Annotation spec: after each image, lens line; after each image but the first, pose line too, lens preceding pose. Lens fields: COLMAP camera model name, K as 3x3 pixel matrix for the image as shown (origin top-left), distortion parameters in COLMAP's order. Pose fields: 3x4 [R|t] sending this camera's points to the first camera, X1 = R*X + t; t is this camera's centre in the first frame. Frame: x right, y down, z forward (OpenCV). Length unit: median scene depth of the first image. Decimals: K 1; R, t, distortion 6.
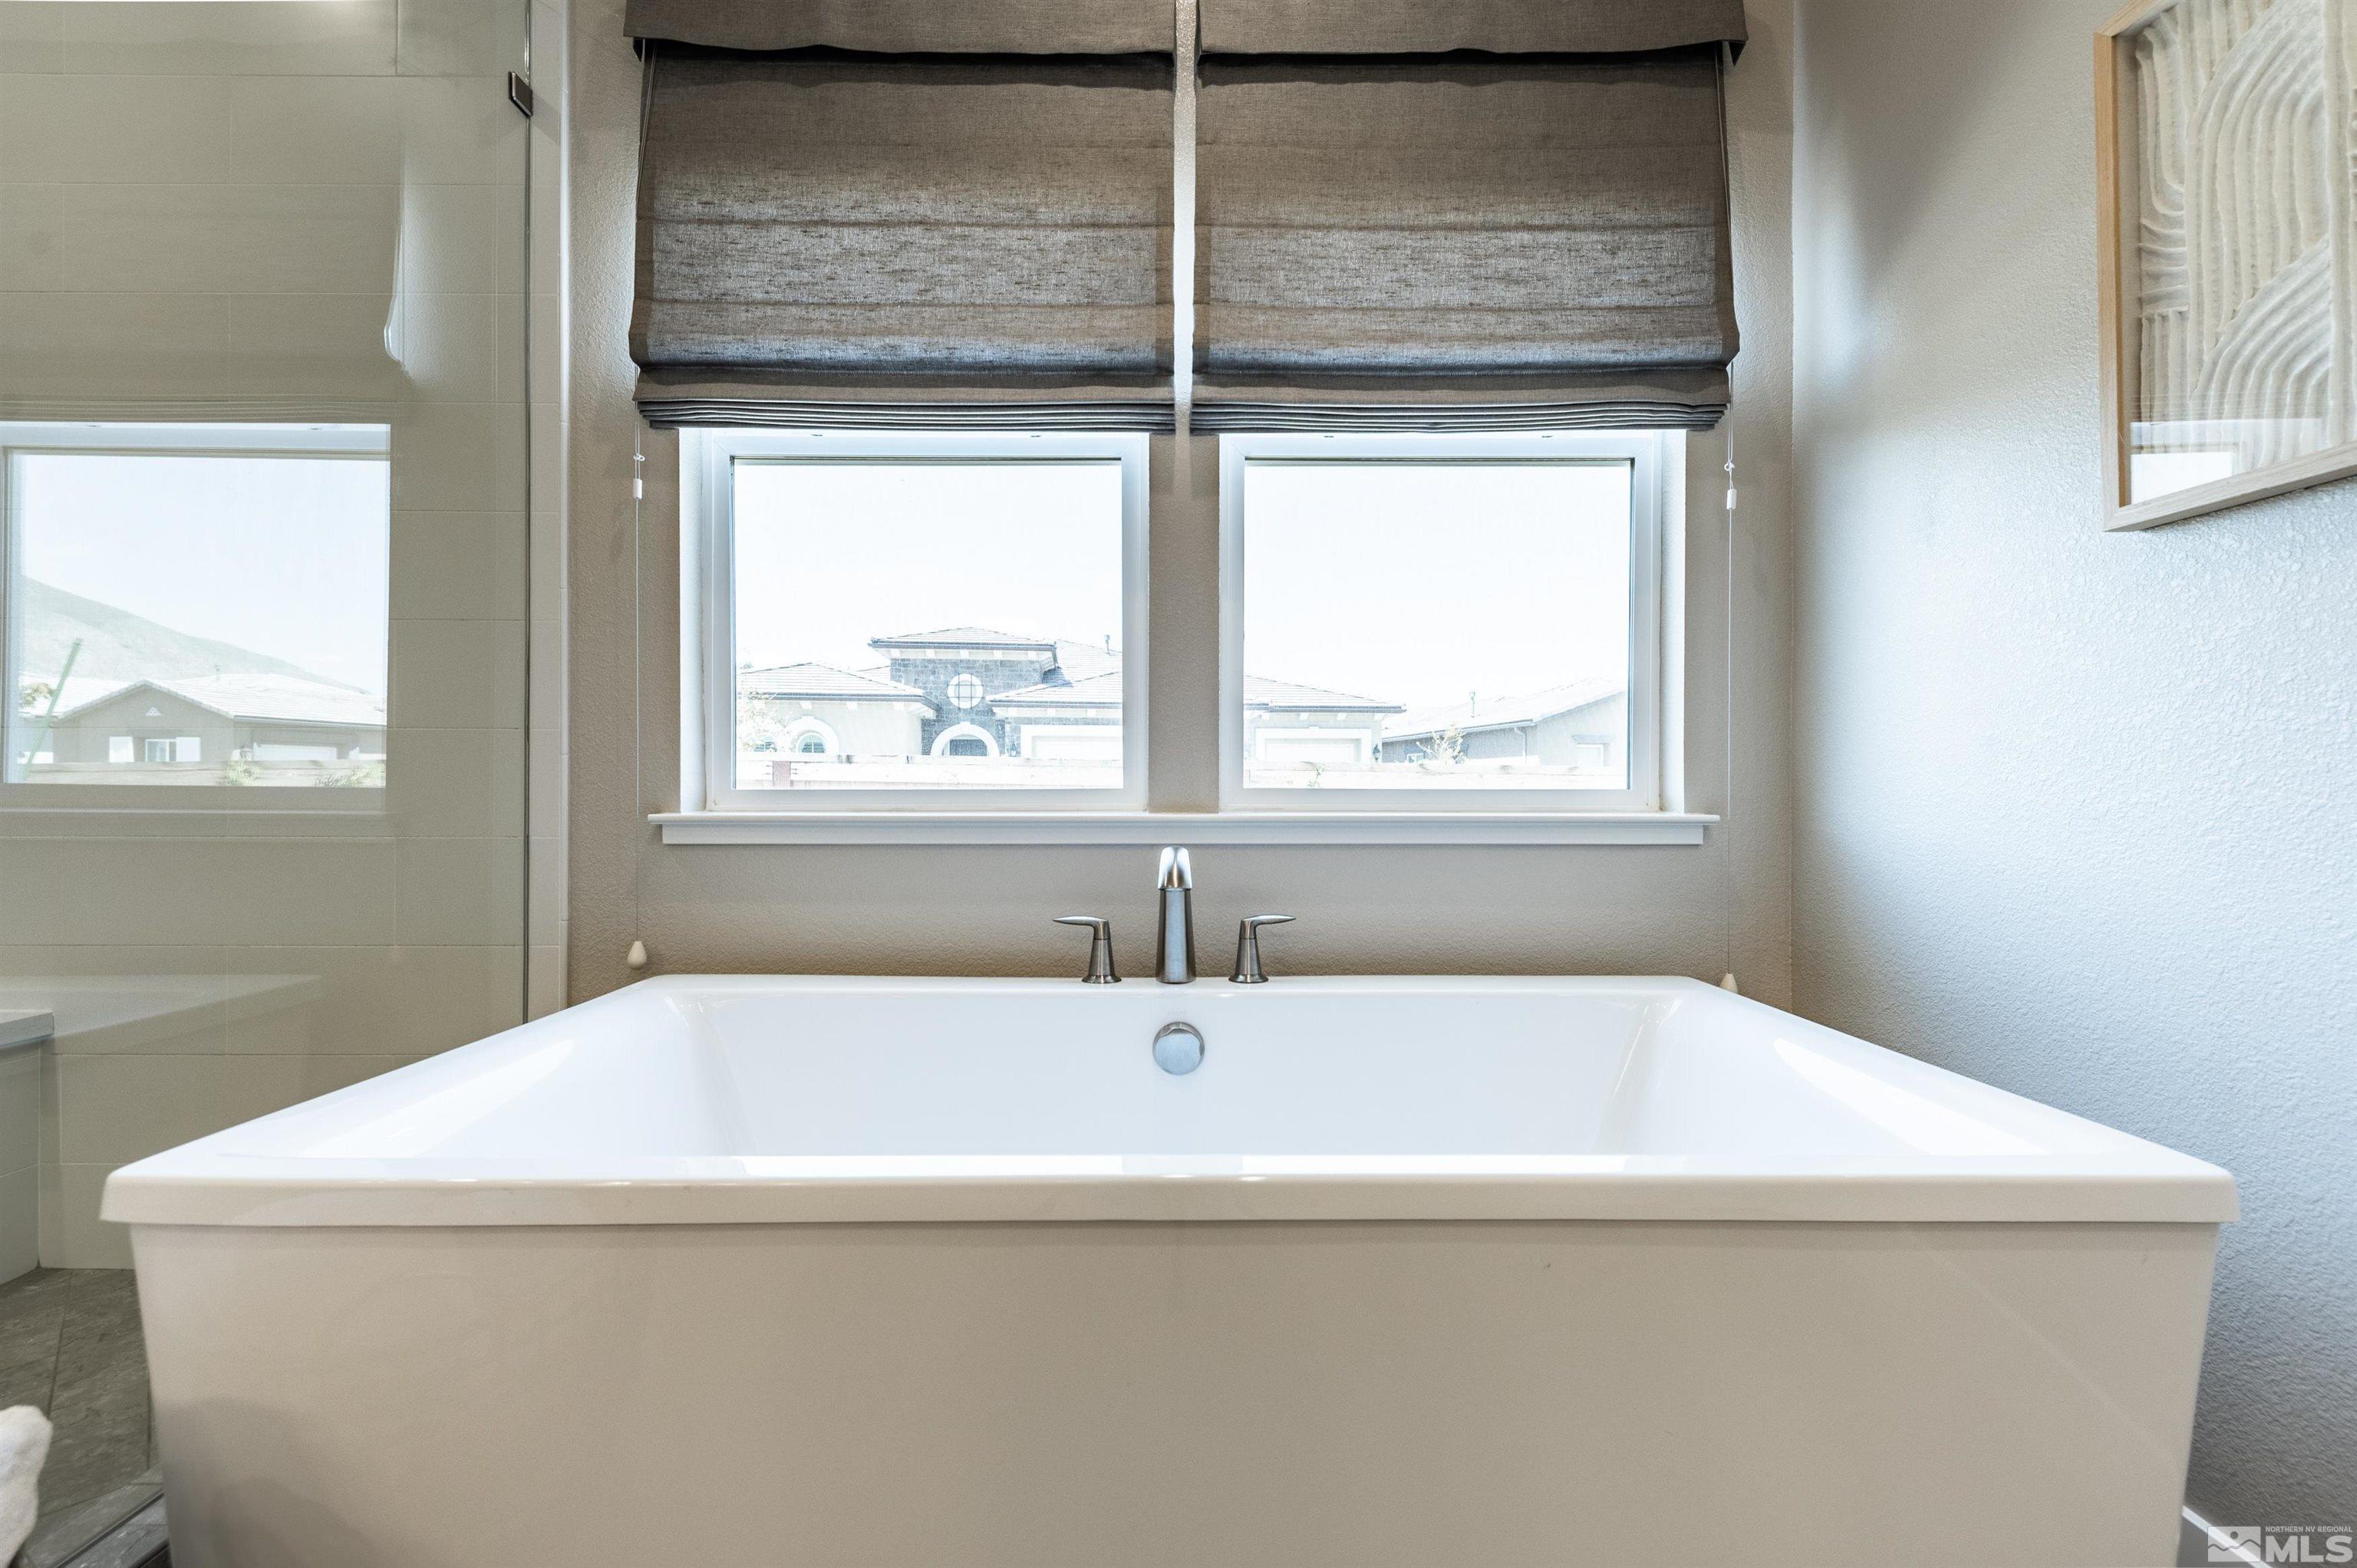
lens RADIAL K [[973.9, 0, 1177.6], [0, 973.9, 794.6], [0, 0, 1]] dist [0.003718, -0.004735]
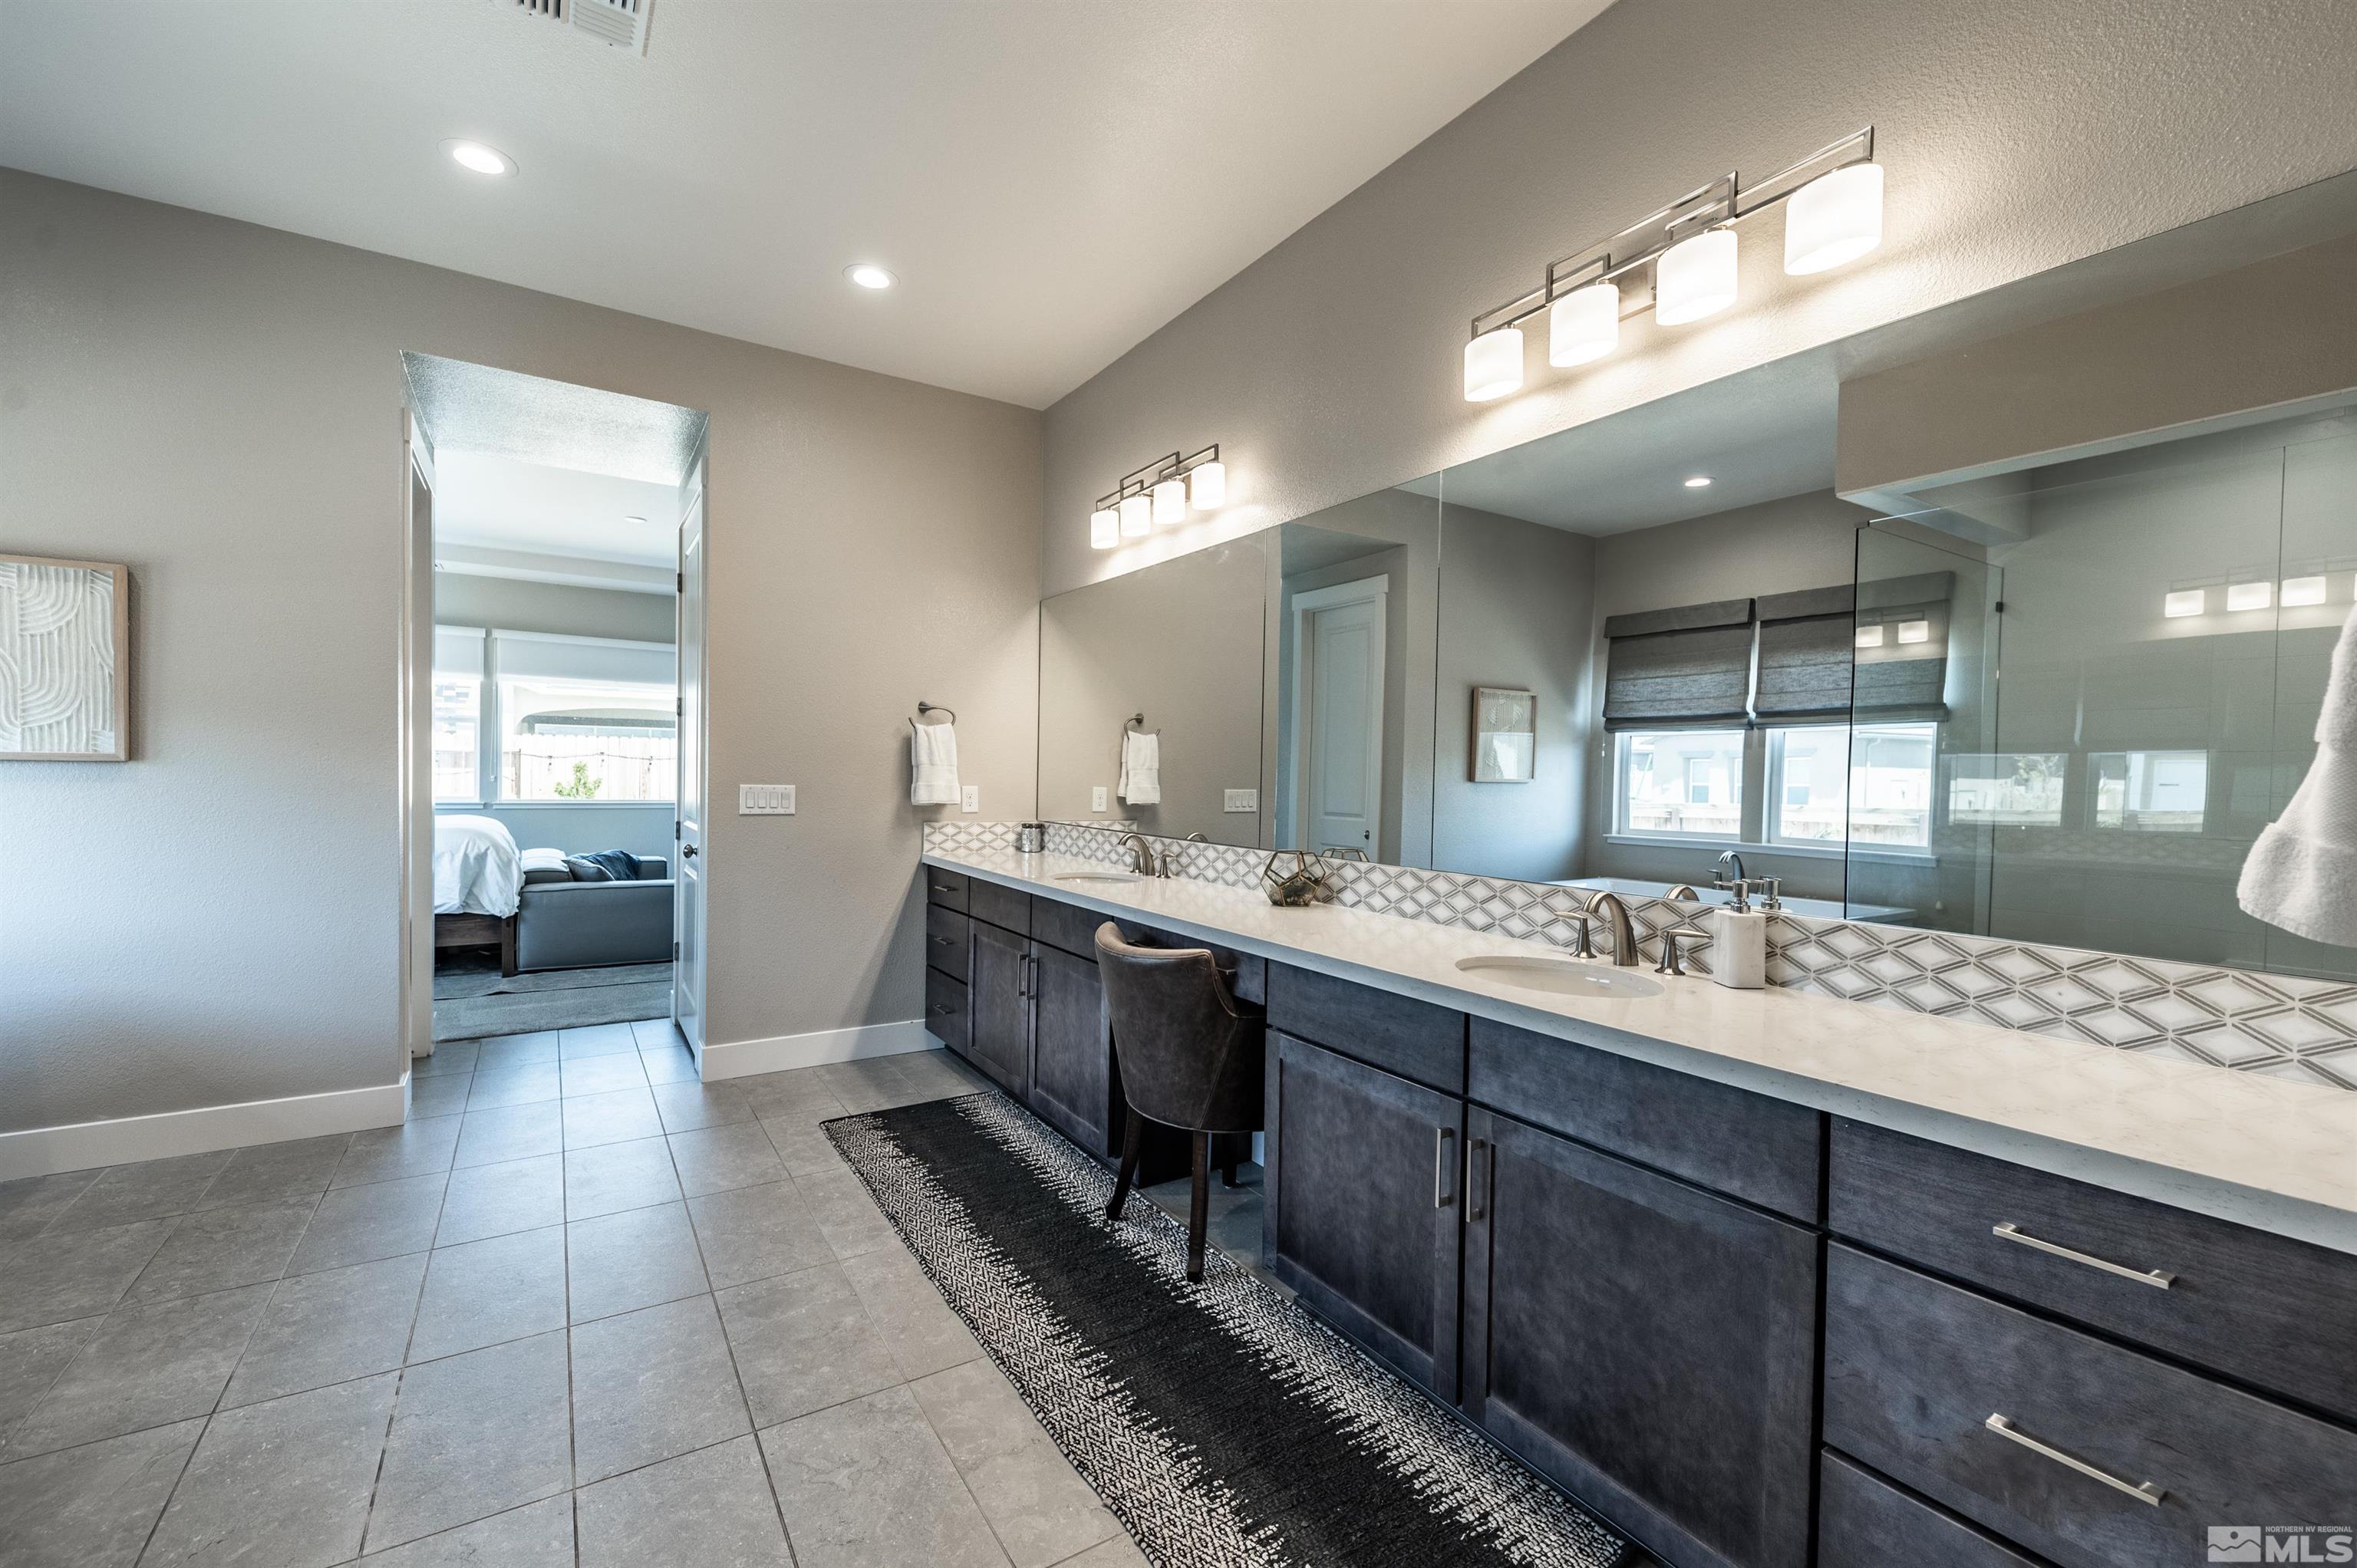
lens RADIAL K [[973.9, 0, 1182.0], [0, 973.9, 815.8], [0, 0, 1]] dist [0.003718, -0.004735]
pose [[0.545128, 0.036383, -0.837563, 1.762944], [-0.031324, 0.999244, 0.023019, -0.092044], [0.837767, 0.013687, 0.545856, -2.485809]]
